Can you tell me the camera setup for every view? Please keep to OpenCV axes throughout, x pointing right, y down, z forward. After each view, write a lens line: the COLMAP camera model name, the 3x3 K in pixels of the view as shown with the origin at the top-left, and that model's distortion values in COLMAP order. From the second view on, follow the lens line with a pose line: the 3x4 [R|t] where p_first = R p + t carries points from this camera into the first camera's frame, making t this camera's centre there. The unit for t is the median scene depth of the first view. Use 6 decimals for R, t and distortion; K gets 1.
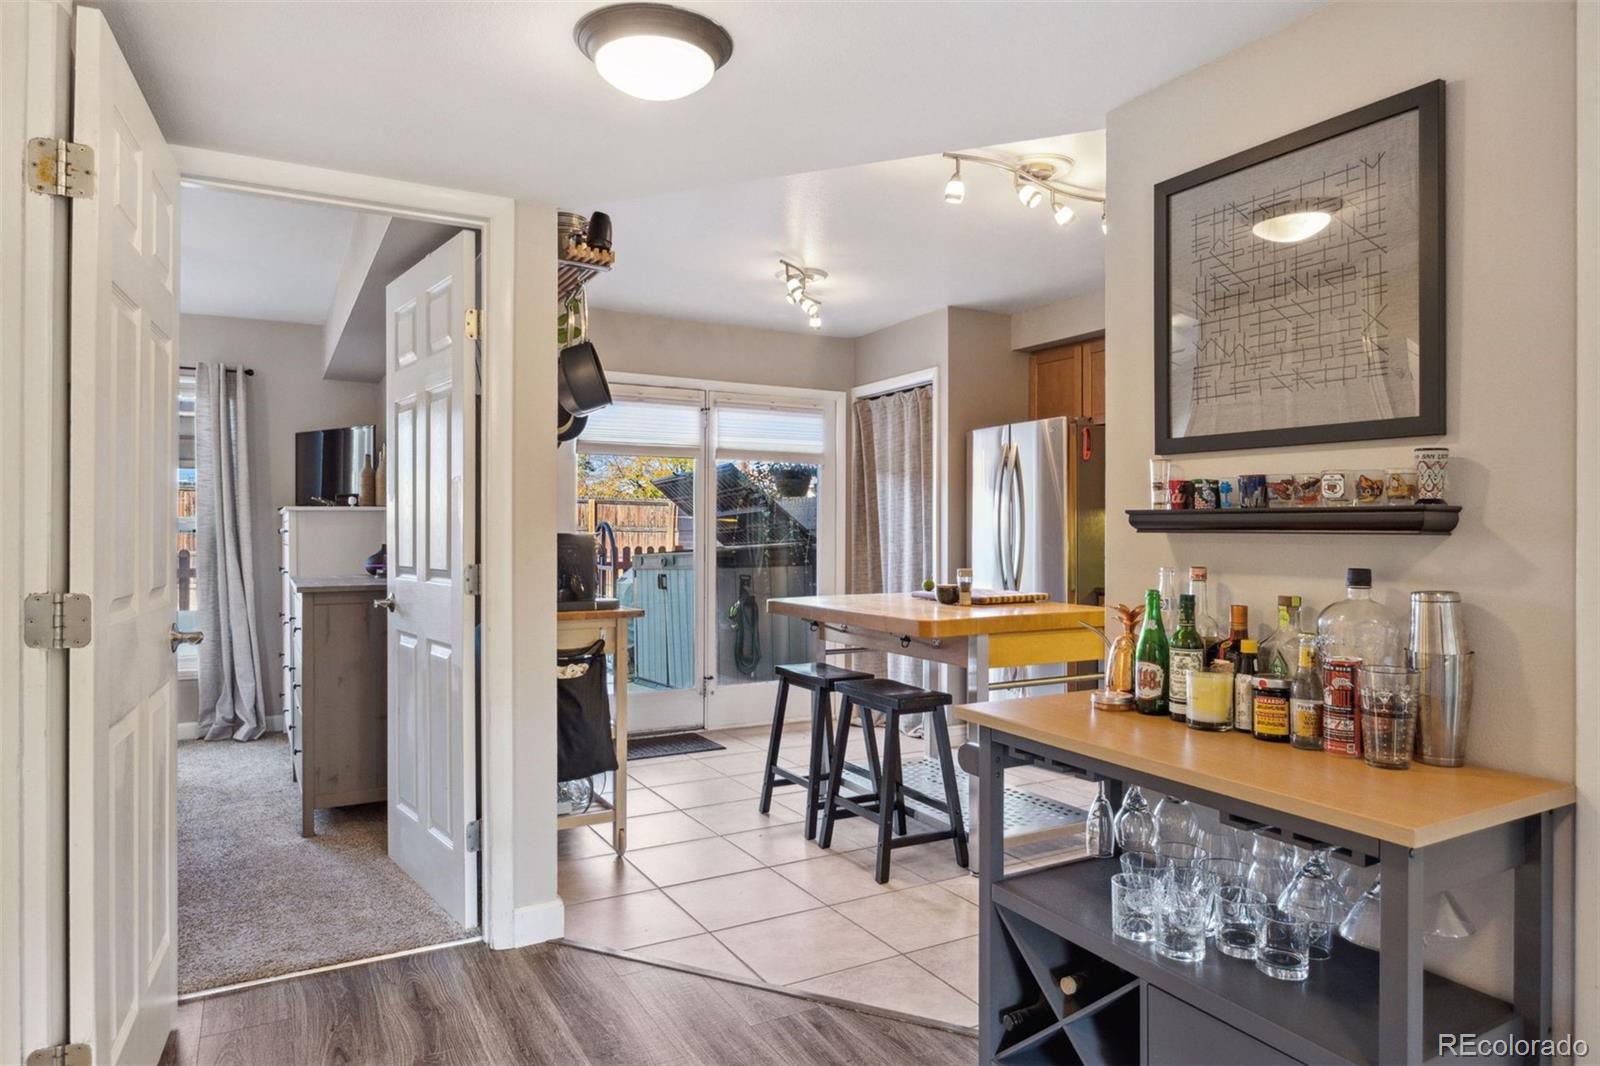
lens RADIAL K [[964.9, 0, 799.9], [0, 964.9, 533.9], [0, 0, 1]] dist [-0.001895, -0.000241]
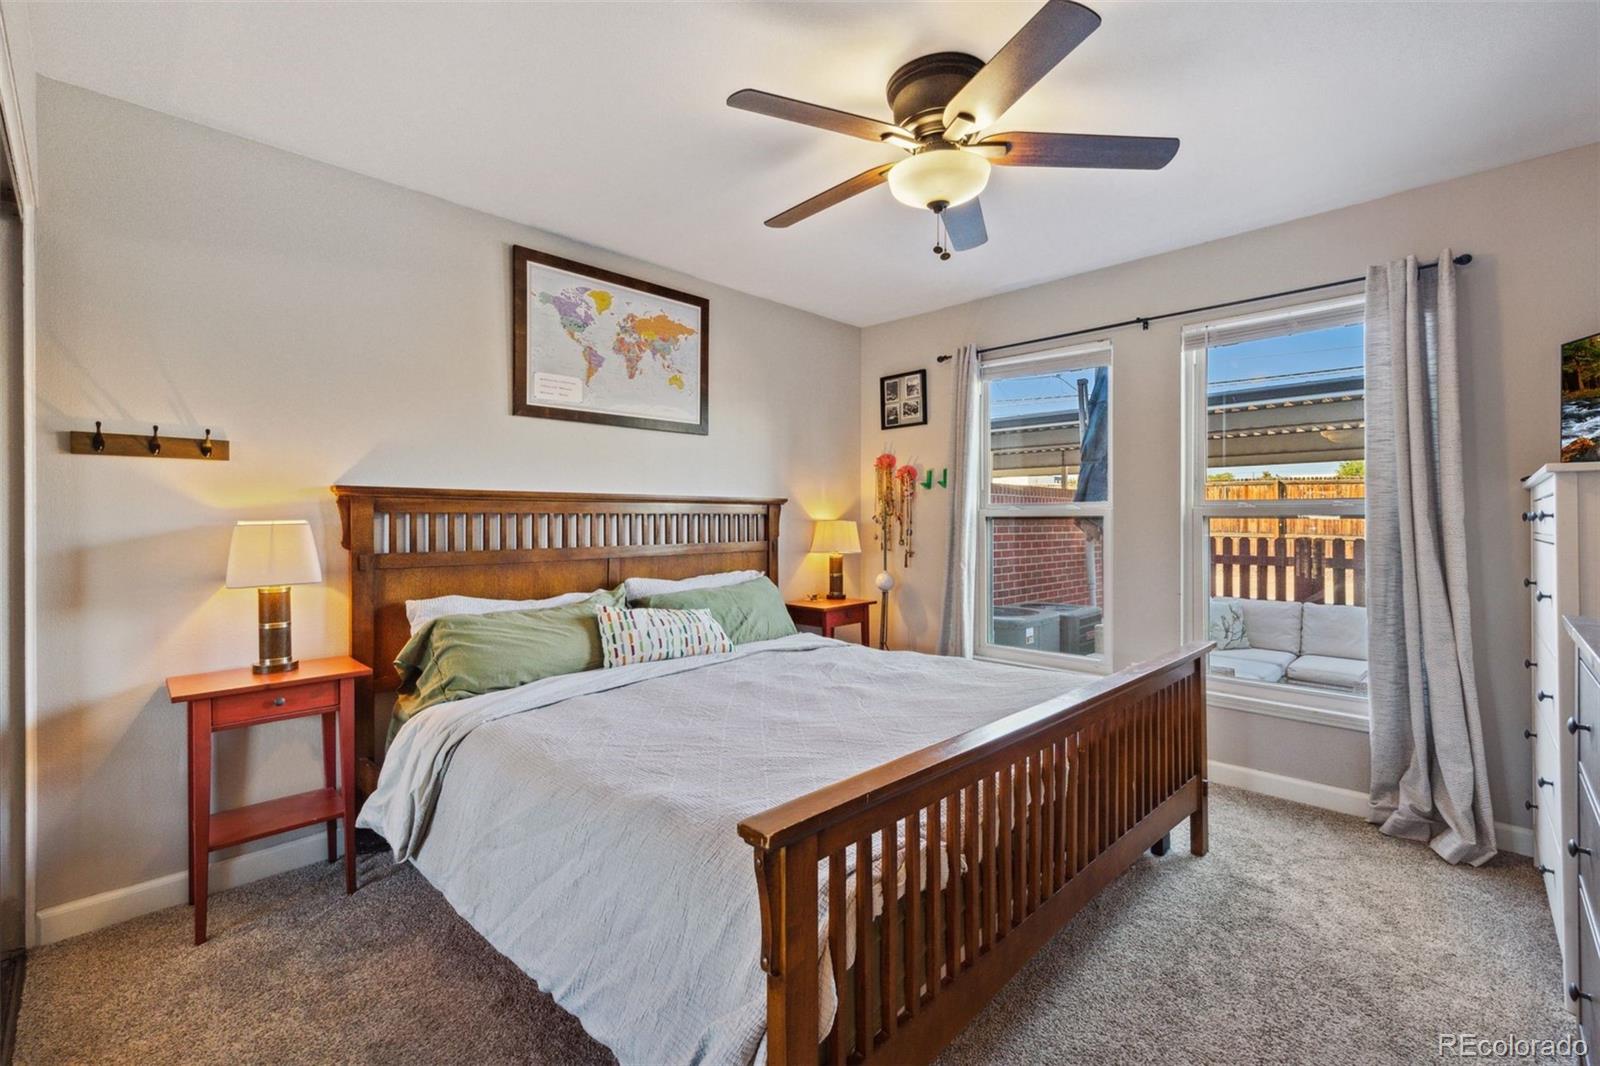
lens RADIAL K [[692.3, 0, 789.4], [0, 692.3, 520.9], [0, 0, 1]] dist [0.008242, 0.000274]
pose [[0.270756, 0.001967, -0.962646, -0.261939], [0.002309, 0.999994, 0.002693, -0.002148], [0.962645, -0.002952, 0.270750, 0.472361]]
